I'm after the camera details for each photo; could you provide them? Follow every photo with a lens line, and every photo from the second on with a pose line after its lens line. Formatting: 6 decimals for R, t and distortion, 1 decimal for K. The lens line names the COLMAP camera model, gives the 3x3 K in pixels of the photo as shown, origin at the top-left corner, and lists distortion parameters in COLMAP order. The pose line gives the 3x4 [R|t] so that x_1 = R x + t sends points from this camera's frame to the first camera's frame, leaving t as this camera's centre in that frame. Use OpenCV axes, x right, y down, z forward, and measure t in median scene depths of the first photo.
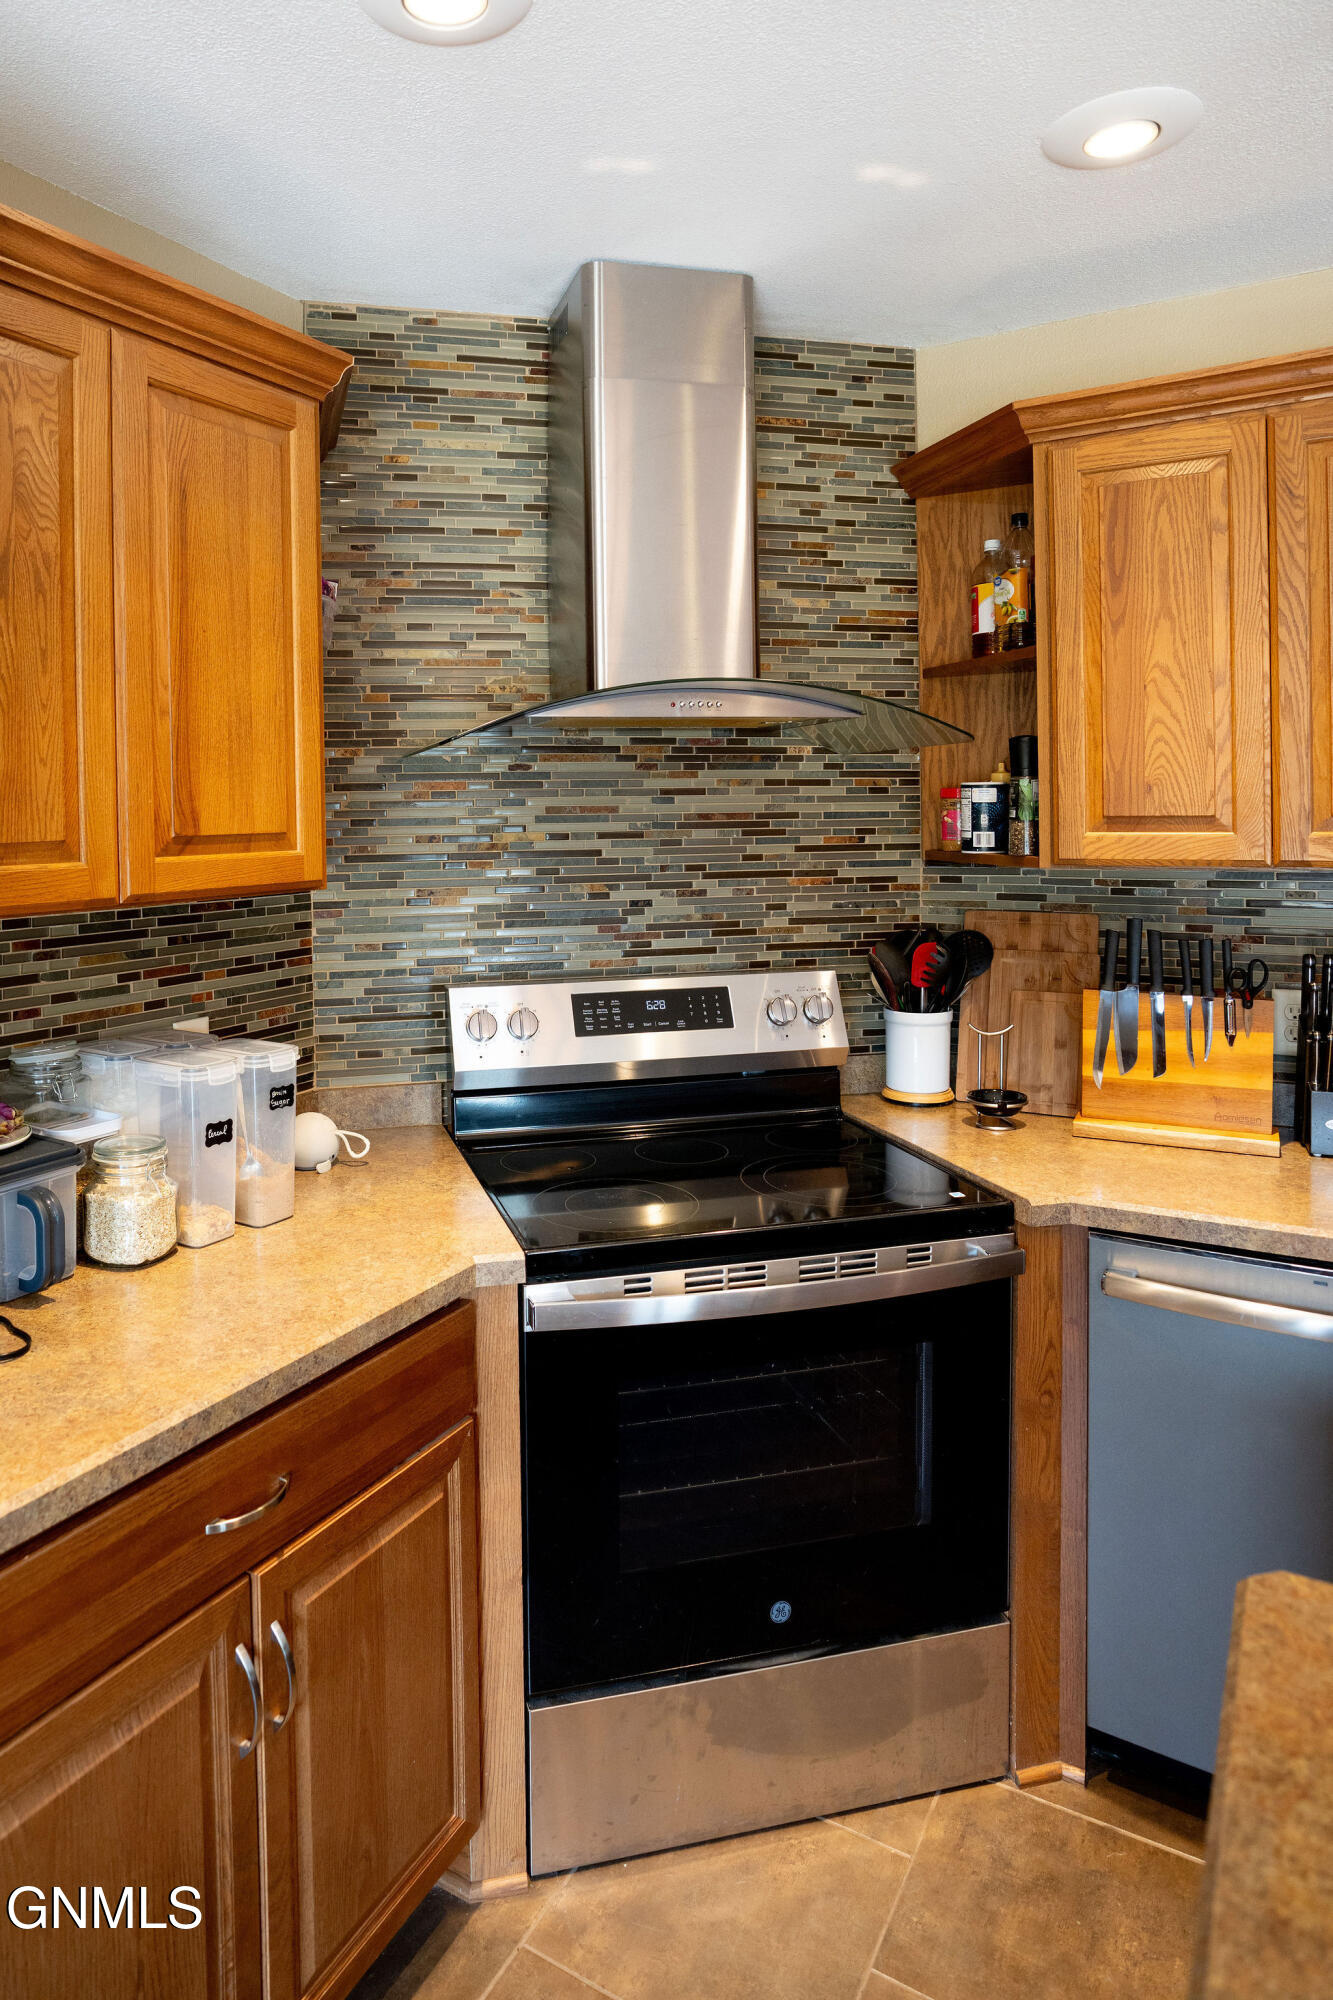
lens RADIAL K [[1247.4, 0, 572.0], [0, 1247.4, 825.7], [0, 0, 1]] dist [-0.063164, 0.002332]
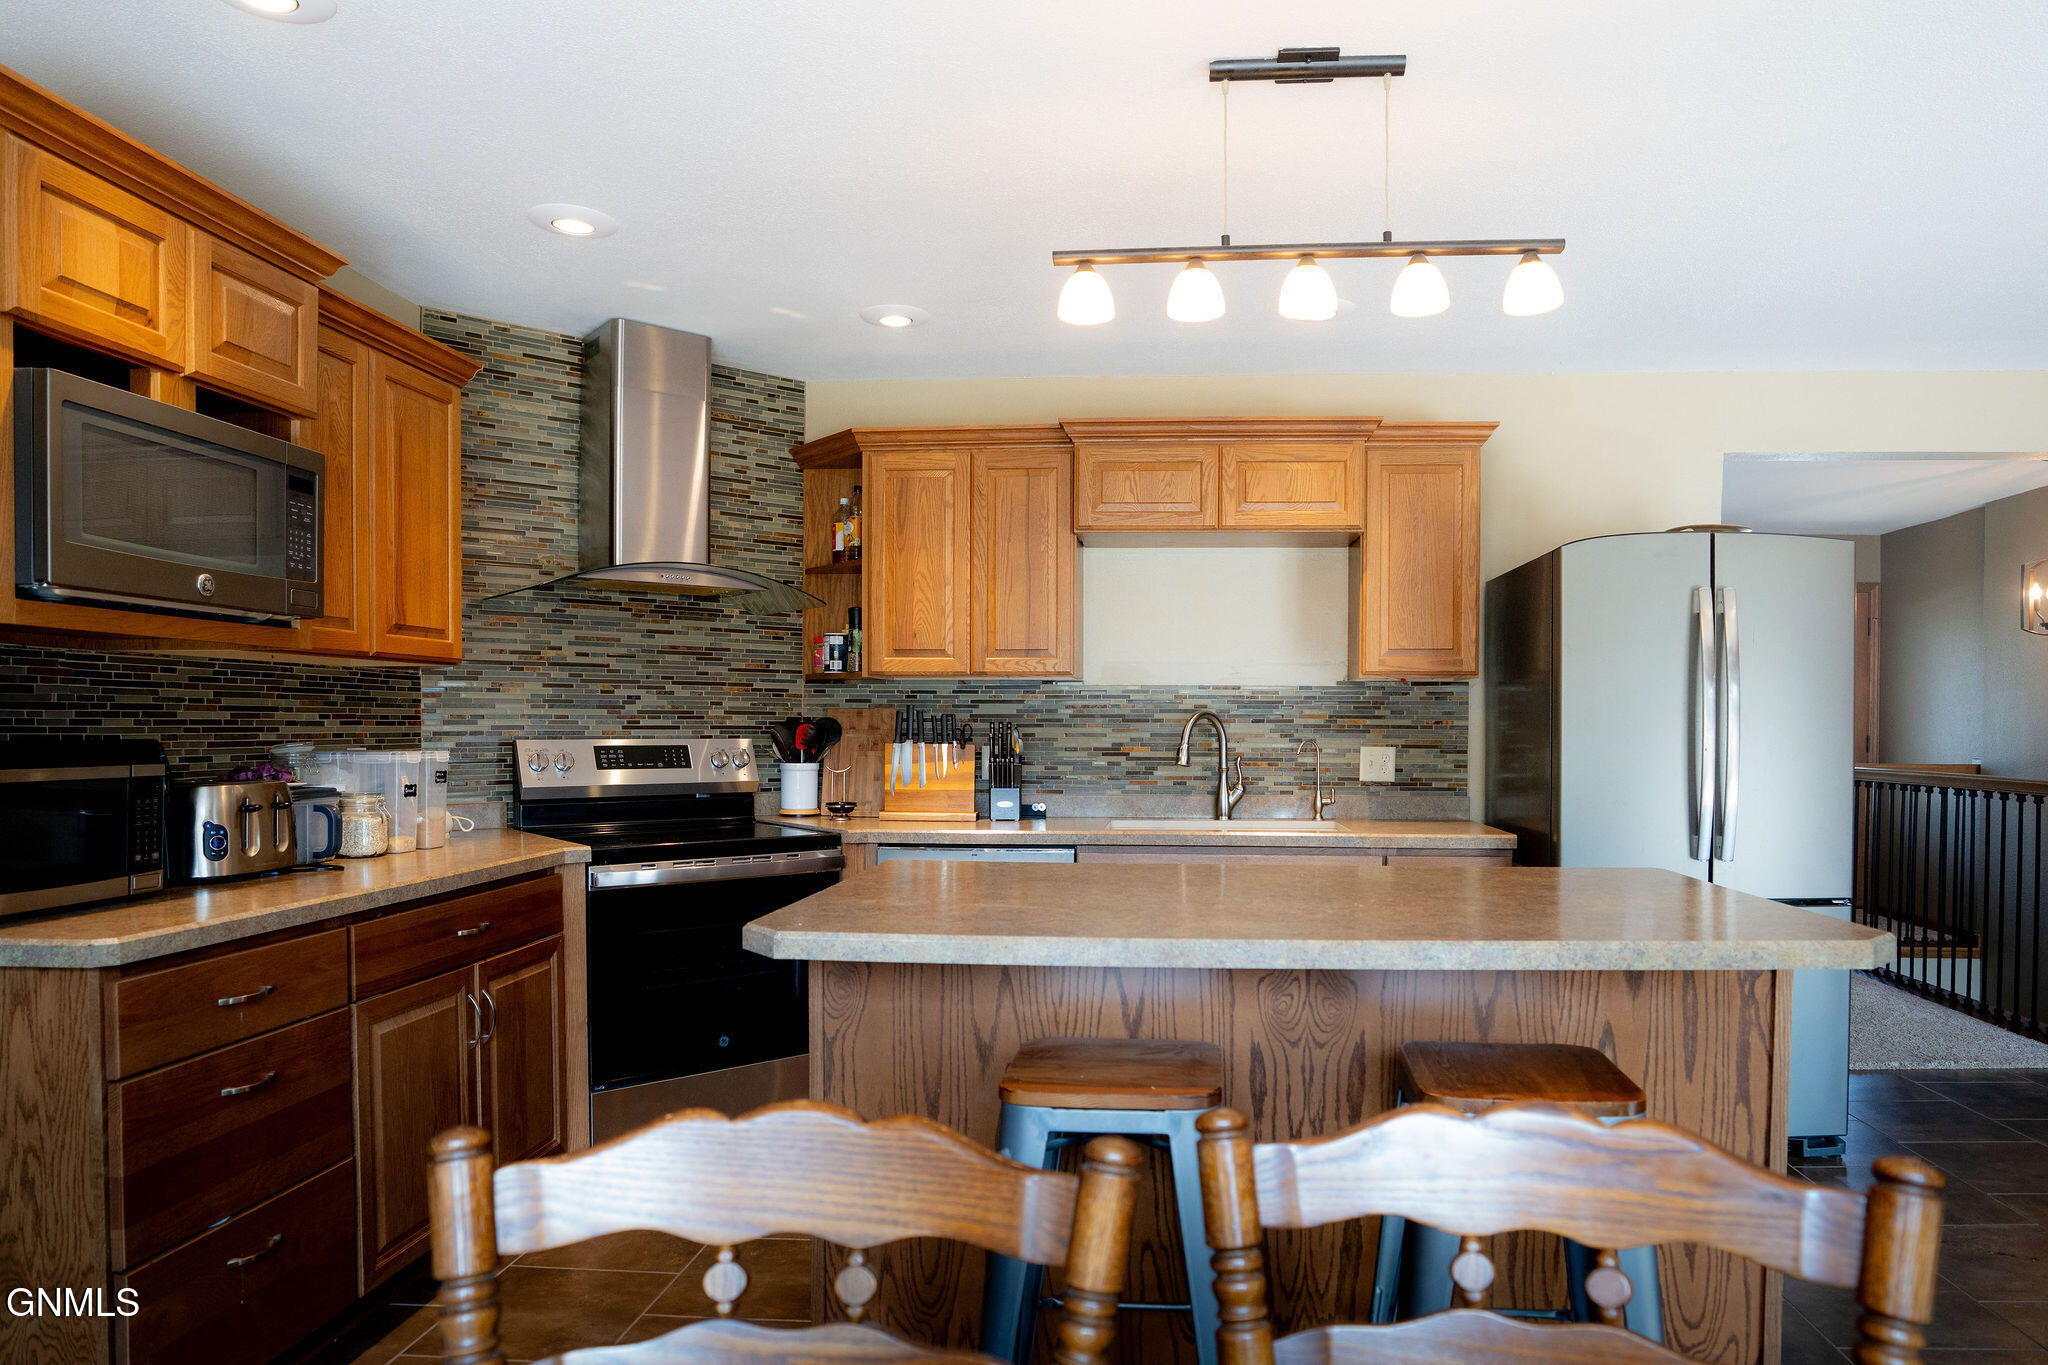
lens RADIAL K [[1153.0, 0, 1065.5], [0, 1153.0, 747.1], [0, 0, 1]] dist [-0.050040, 0.002454]
pose [[0.890742, 0.006490, 0.454463, -0.130983], [-0.013112, 0.999849, 0.011420, 0.108281], [-0.454320, -0.016131, 0.890693, -0.650540]]
